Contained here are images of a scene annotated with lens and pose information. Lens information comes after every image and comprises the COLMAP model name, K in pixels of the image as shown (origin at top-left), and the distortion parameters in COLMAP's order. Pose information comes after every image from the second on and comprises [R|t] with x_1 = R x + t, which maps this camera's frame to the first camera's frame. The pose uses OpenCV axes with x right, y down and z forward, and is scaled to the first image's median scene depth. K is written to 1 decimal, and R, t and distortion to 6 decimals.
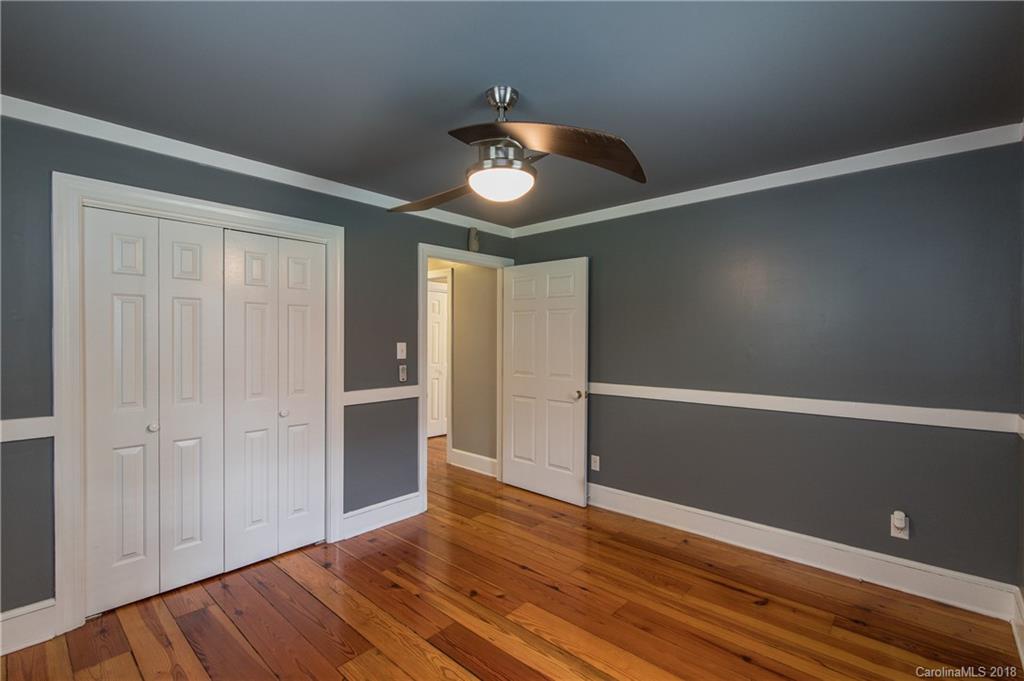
lens RADIAL K [[460.8, 0, 510.1], [0, 460.8, 343.9], [0, 0, 1]] dist [-0.000287, -0.000269]
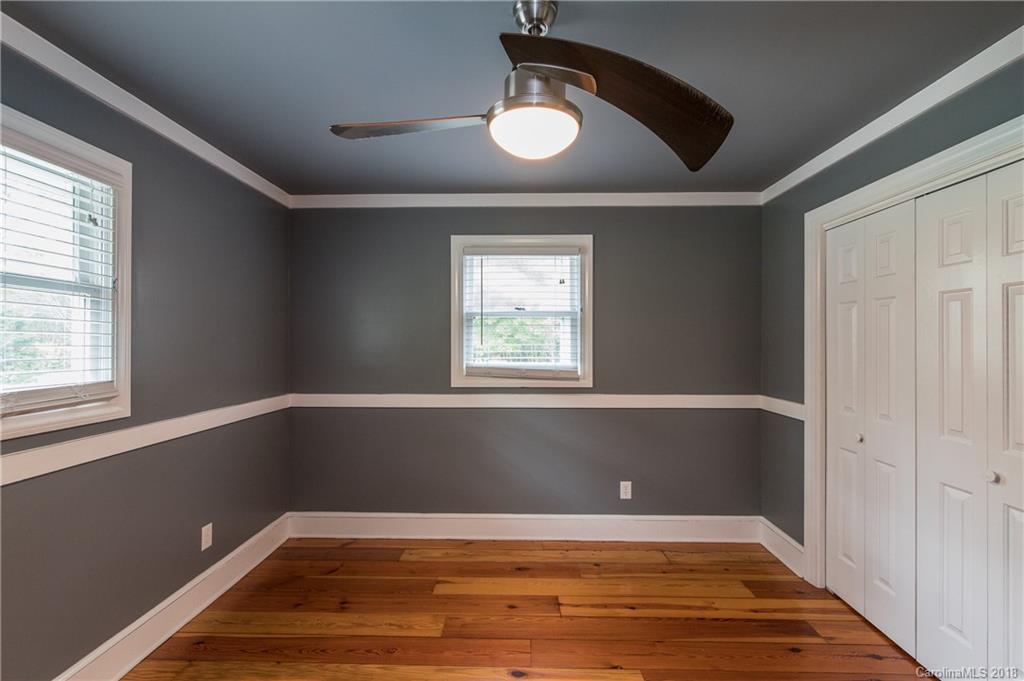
lens RADIAL K [[459.9, 0, 512.0], [0, 459.9, 340.5], [0, 0, 1]] dist [0.000986, -0.000778]
pose [[-0.755209, -0.003133, -0.655476, 0.348467], [-0.009059, 0.999943, 0.005659, -0.016442], [0.655421, 0.010212, -0.755195, 1.094301]]
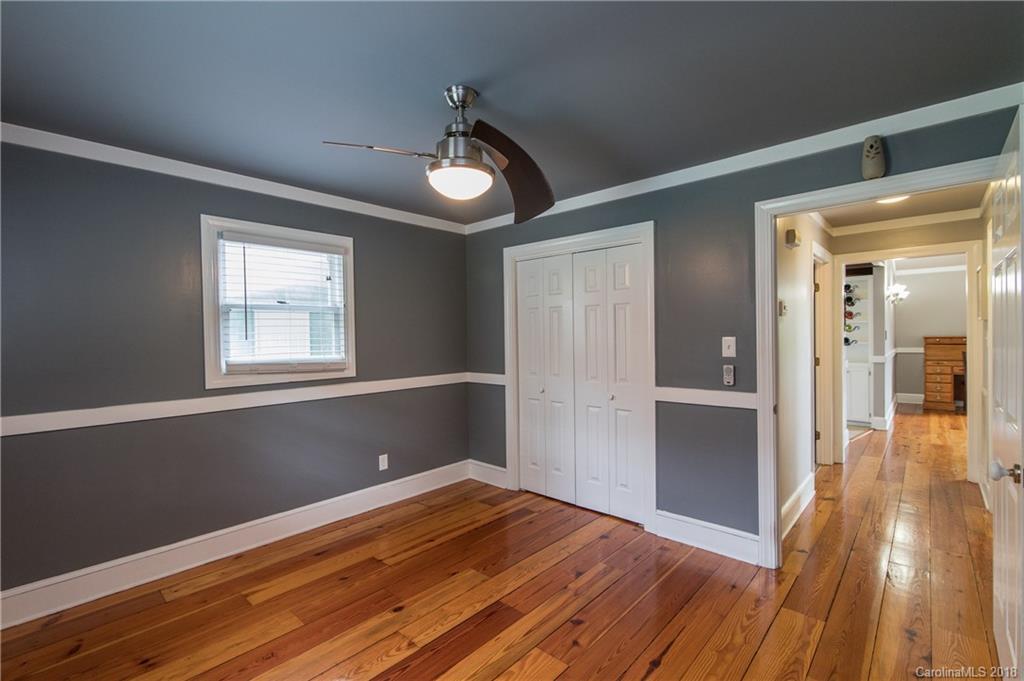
lens RADIAL K [[459.9, 0, 512.0], [0, 459.9, 340.5], [0, 0, 1]] dist [0.000986, -0.000778]
pose [[-0.001458, 0.013276, -0.999911, 0.717268], [0.002150, 0.999910, 0.013273, -0.009700], [0.999997, -0.002130, -0.001487, 0.789816]]
